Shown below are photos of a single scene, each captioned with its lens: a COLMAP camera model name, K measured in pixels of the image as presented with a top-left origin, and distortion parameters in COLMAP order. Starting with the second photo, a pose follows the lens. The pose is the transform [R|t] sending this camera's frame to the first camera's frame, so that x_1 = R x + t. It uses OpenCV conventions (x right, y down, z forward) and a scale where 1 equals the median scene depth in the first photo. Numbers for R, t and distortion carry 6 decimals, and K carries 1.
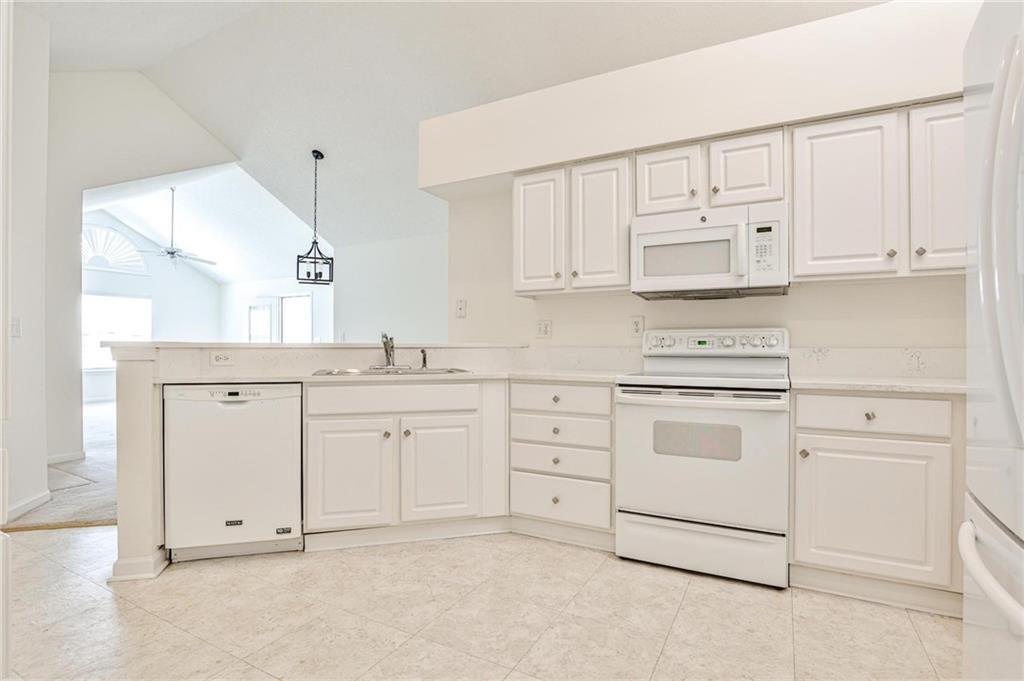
lens RADIAL K [[511.3, 0, 514.3], [0, 511.3, 345.3], [0, 0, 1]] dist [-0.057798, 0.022970]
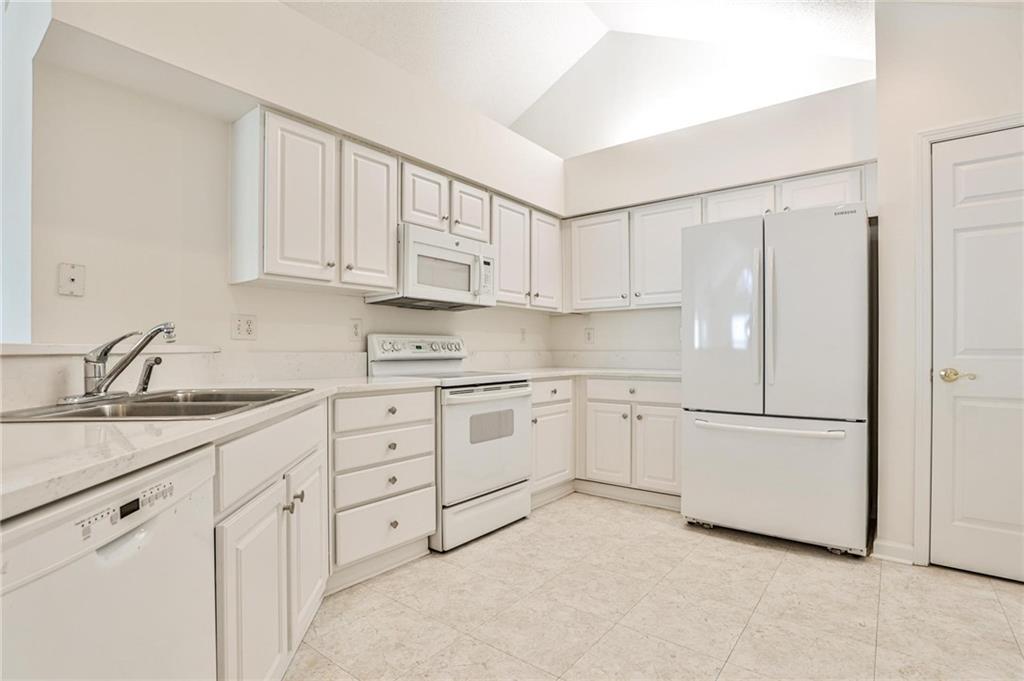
lens RADIAL K [[503.2, 0, 512.4], [0, 503.2, 353.3], [0, 0, 1]] dist [-0.038659, 0.000088]
pose [[0.154017, -0.007035, 0.988043, -0.780867], [-0.000419, 0.999974, 0.007185, 0.000380], [-0.988068, -0.001520, 0.154010, 0.694263]]
